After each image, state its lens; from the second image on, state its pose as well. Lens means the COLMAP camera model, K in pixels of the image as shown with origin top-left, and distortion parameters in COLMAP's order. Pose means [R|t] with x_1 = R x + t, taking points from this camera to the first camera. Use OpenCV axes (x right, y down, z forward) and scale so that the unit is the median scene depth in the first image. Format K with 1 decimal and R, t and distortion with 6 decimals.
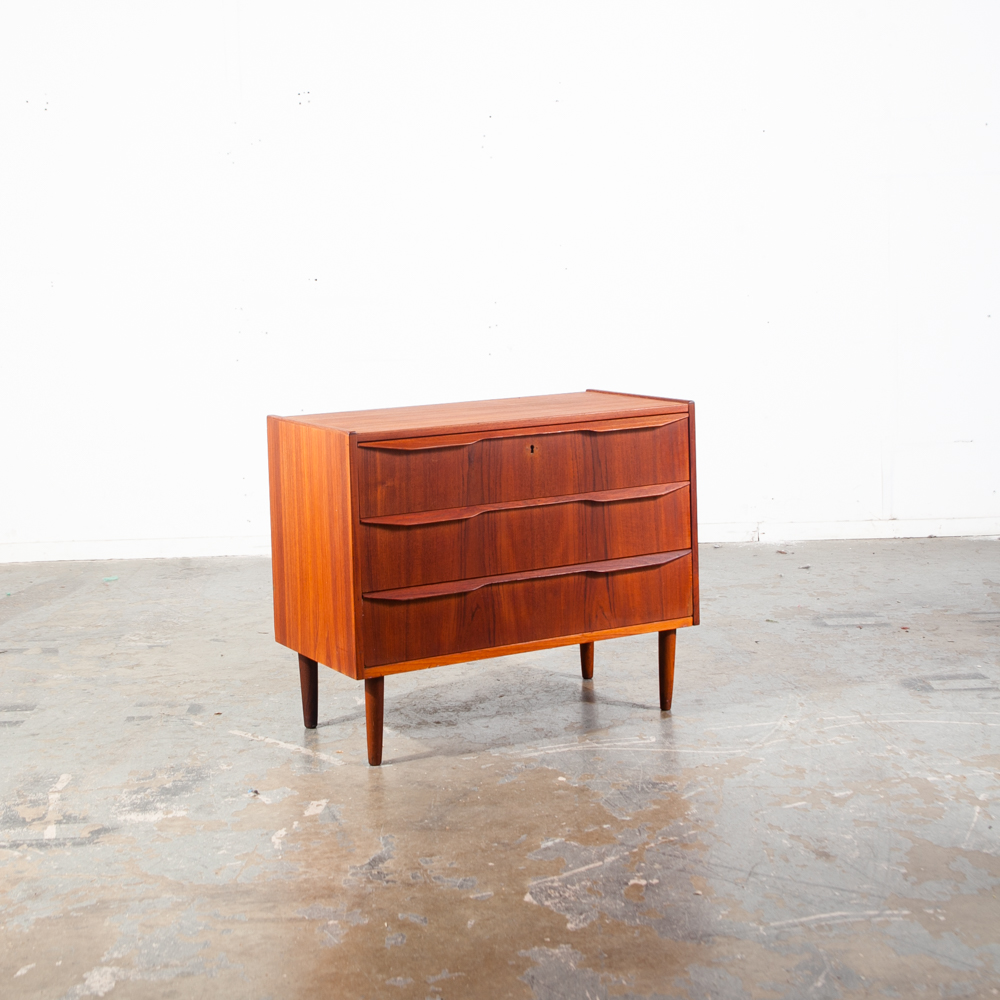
lens RADIAL K [[1814.1, 0, 496.3], [0, 1814.1, 347.8], [0, 0, 1]] dist [-0.000148, 0.090268]
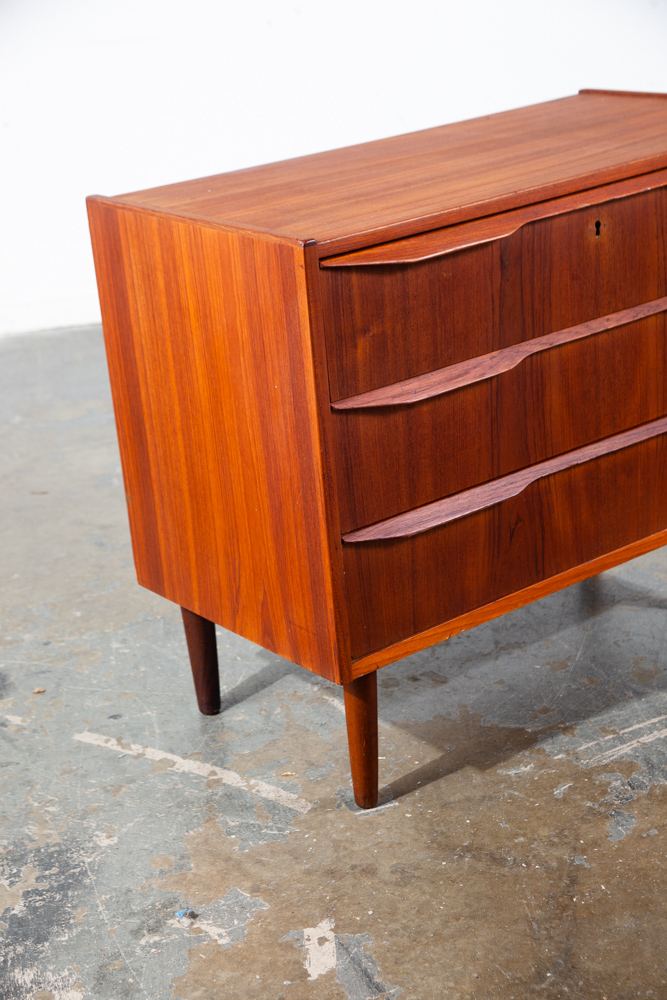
lens RADIAL K [[1737.6, 0, 325.2], [0, 1737.6, 506.5], [0, 0, 1]] dist [0.200168, 0.075204]
pose [[0.987397, -0.101714, 0.121253, -0.138855], [0.062753, 0.954952, 0.290049, -0.023557], [-0.145292, -0.278785, 0.949299, 0.503767]]
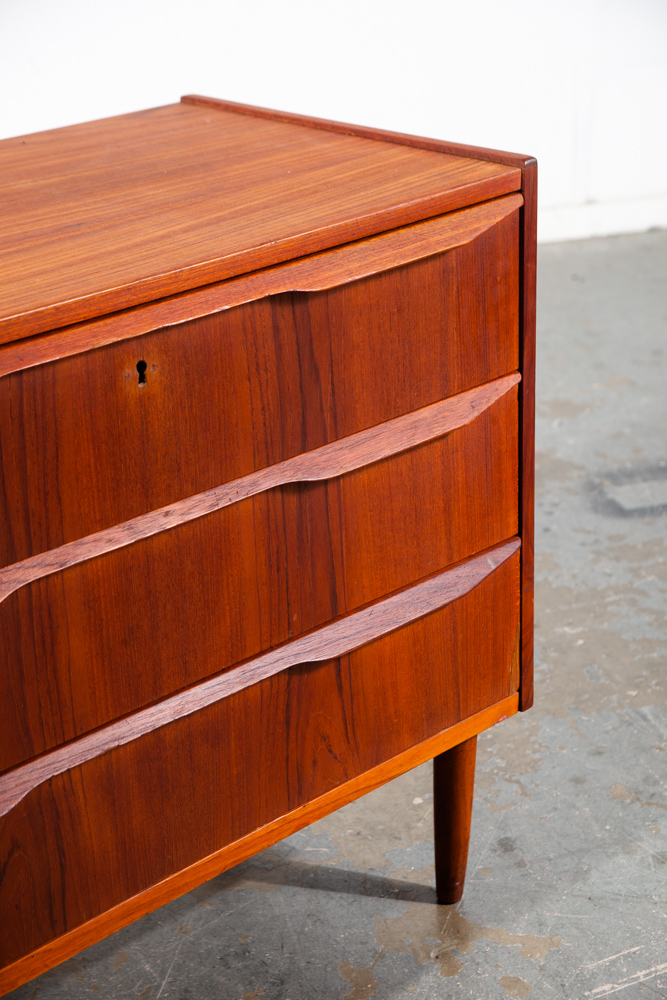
lens RADIAL K [[2040.4, 0, 333.5], [0, 2040.4, 500.0], [0, 0, 1]] dist [0.276992, 0.277339]
pose [[0.966348, -0.100470, 0.236806, -0.038717], [0.020660, 0.947911, 0.317864, -0.041791], [-0.256407, -0.302275, 0.918088, 0.663176]]
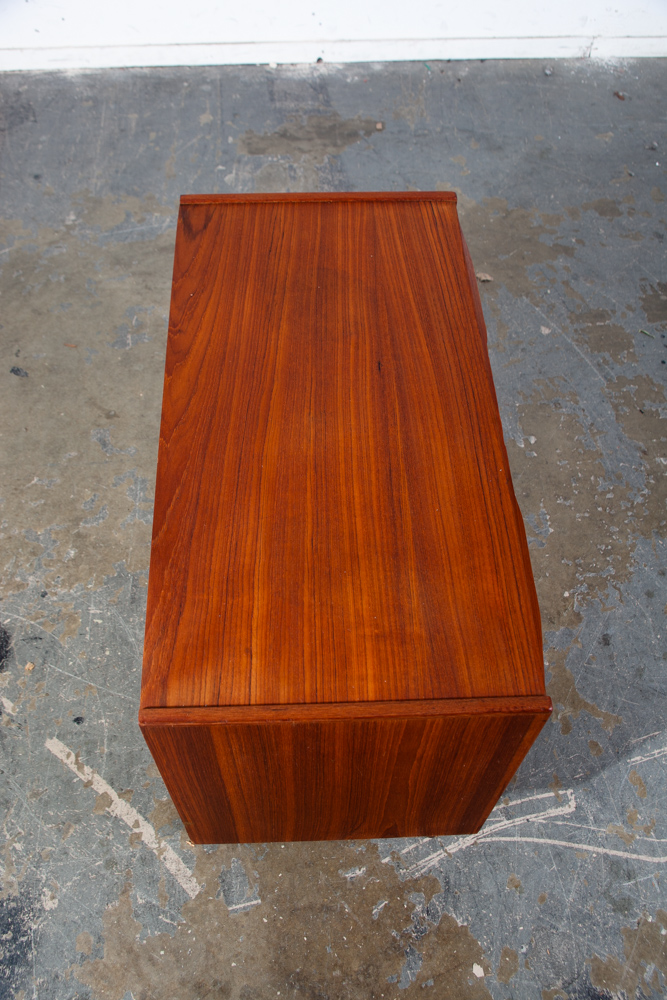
lens RADIAL K [[920.6, 0, 330.9], [0, 920.6, 502.2], [0, 0, 1]] dist [-0.107388, 0.122830]
pose [[0.997013, -0.024280, 0.073316, -0.051617], [-0.043041, 0.613538, 0.788491, -0.195032], [-0.064127, -0.789292, 0.610661, 0.898503]]
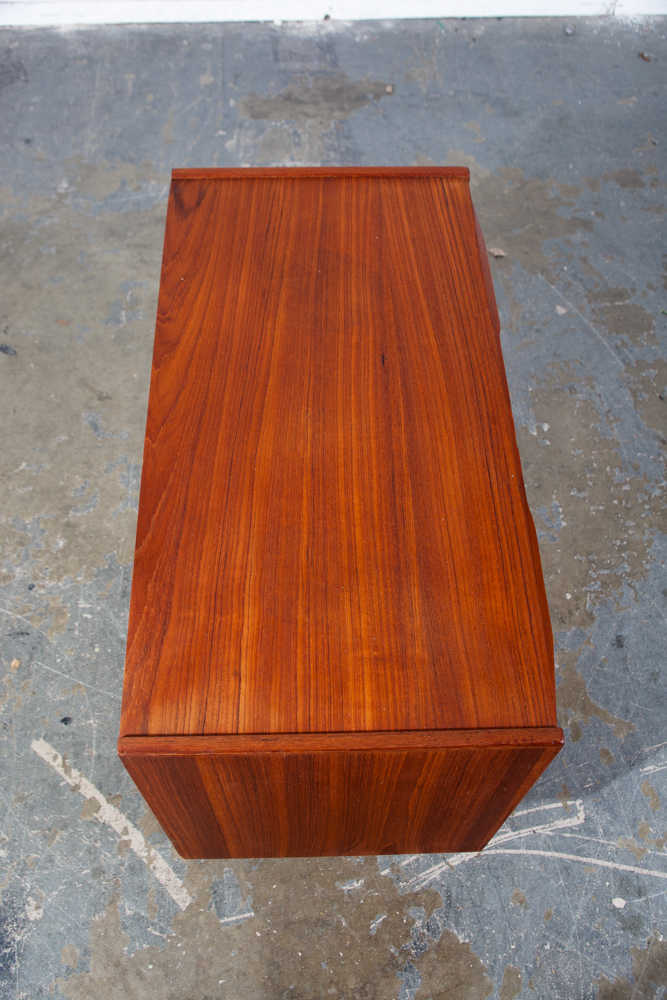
lens RADIAL K [[932.9, 0, 329.2], [0, 932.9, 504.1], [0, 0, 1]] dist [-0.102843, 0.123136]
pose [[0.997834, -0.017021, 0.063536, -0.047342], [-0.041708, 0.583183, 0.811269, -0.188319], [-0.050862, -0.812163, 0.581210, 0.918965]]
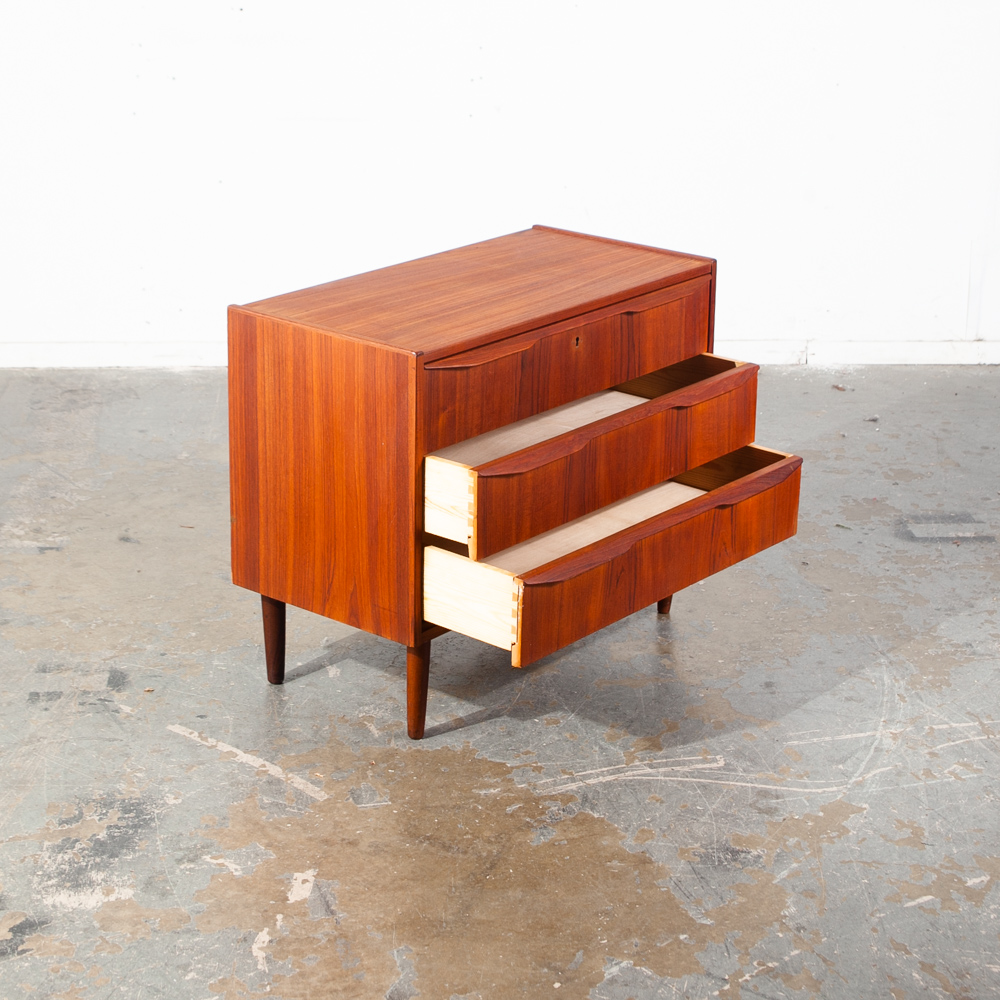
lens RADIAL K [[2222.7, 0, 500.0], [0, 2222.7, 500.0], [0, 0, 1]] dist [0.034033, 0.207447]
pose [[0.998063, 0.021137, 0.058516, -0.069386], [-0.036344, 0.961444, 0.272588, -0.155571], [-0.050499, -0.274186, 0.960350, 0.122293]]
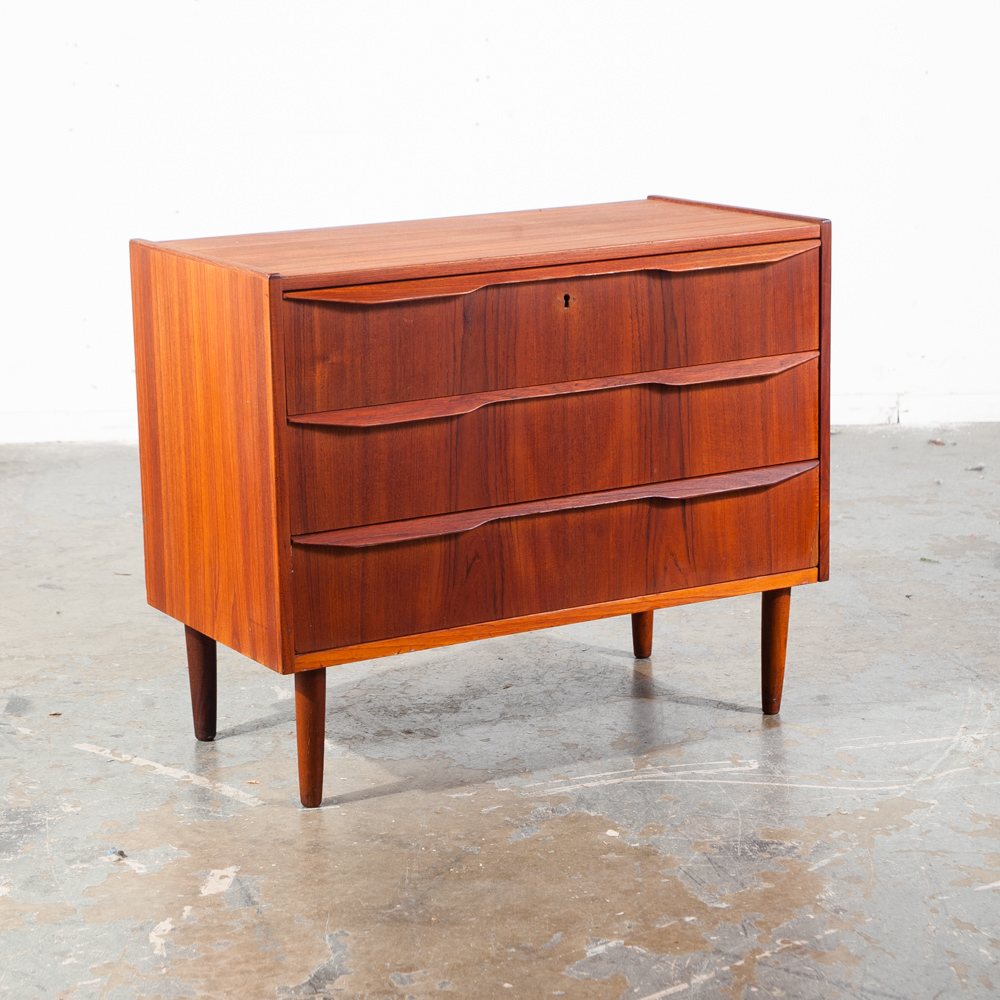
lens RADIAL K [[2723.9, 0, 471.1], [0, 2723.9, 480.2], [0, 0, 1]] dist [0.172501, 0.302827]
pose [[0.999958, 0.005787, 0.007101, -0.019275], [-0.006743, 0.989689, 0.143074, -0.016142], [-0.006200, -0.143116, 0.989687, 0.085317]]
